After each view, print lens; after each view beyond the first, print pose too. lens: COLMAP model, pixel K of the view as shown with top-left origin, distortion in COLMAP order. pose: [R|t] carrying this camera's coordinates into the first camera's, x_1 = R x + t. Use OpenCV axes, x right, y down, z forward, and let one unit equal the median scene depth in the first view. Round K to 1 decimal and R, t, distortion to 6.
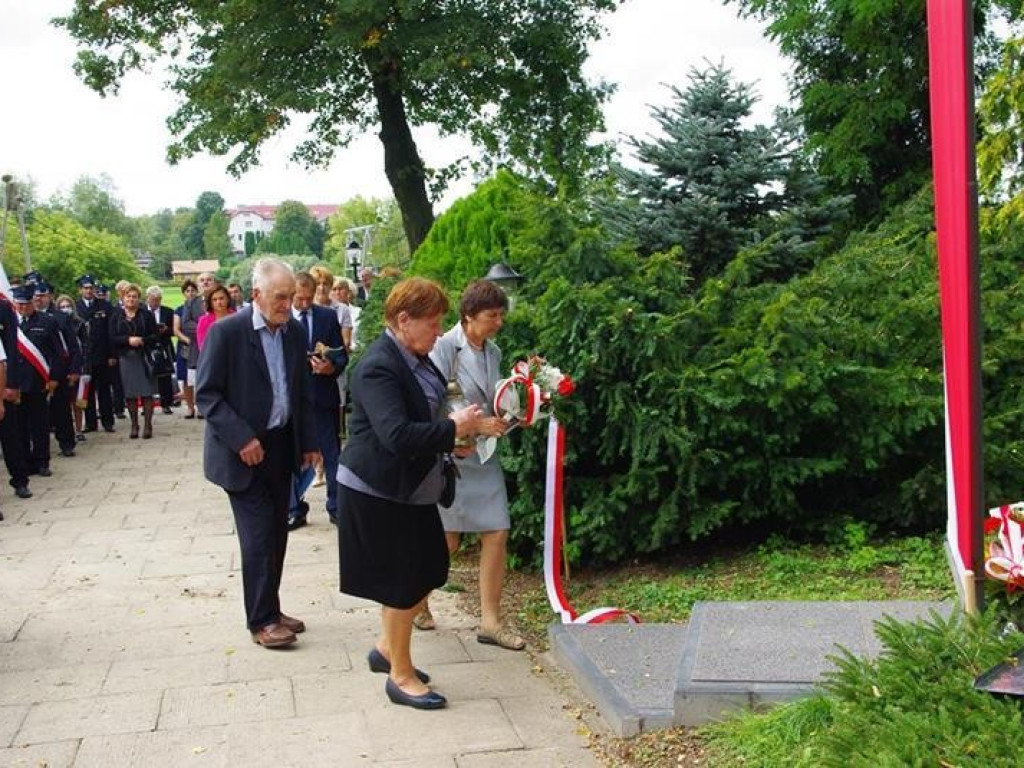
lens RADIAL K [[1223.0, 0, 513.8], [0, 1223.0, 374.6], [0, 0, 1]] dist [-0.077331, 0.083974]
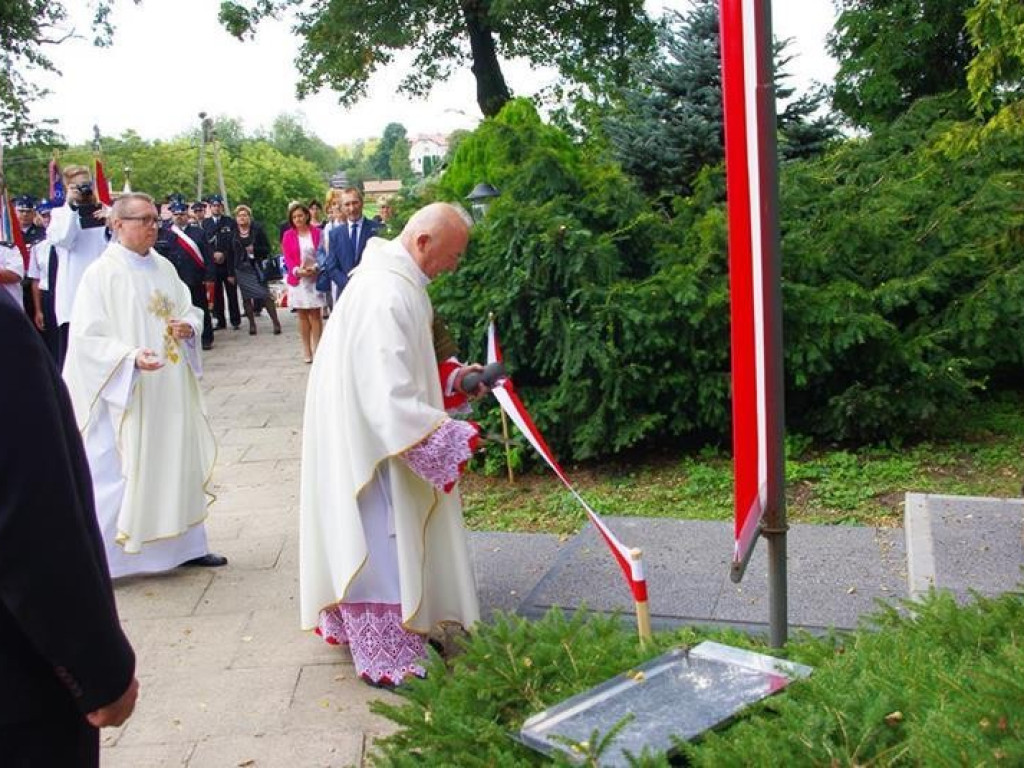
lens RADIAL K [[1019.5, 0, 514.7], [0, 1019.5, 386.6], [0, 0, 1]] dist [-0.086897, 0.040504]
pose [[0.991774, 0.013888, -0.127249, 0.135690], [0.000031, 0.994071, 0.108732, -0.010364], [0.128005, -0.107842, 0.985893, 0.112697]]
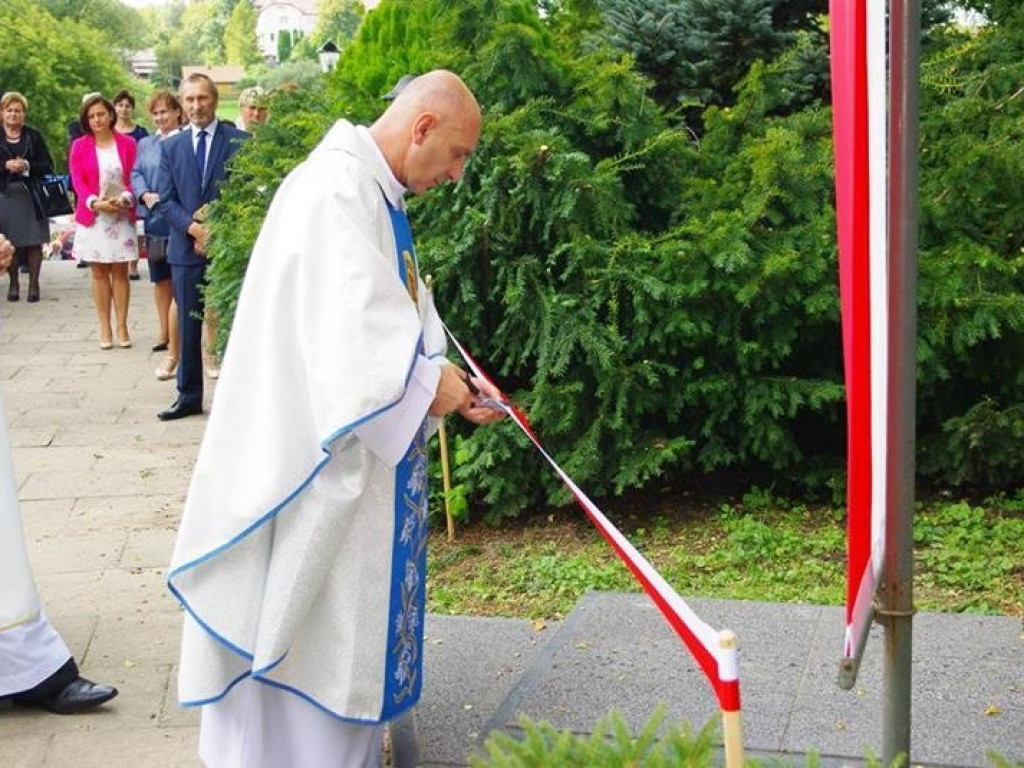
lens RADIAL K [[1591.2, 0, 514.7], [0, 1591.2, 383.9], [0, 0, 1]] dist [-0.008778, 0.001544]
pose [[0.997191, 0.038918, -0.063993, 0.114474], [-0.032463, 0.994560, 0.098979, -0.008093], [0.067497, -0.096624, 0.993030, 0.101667]]
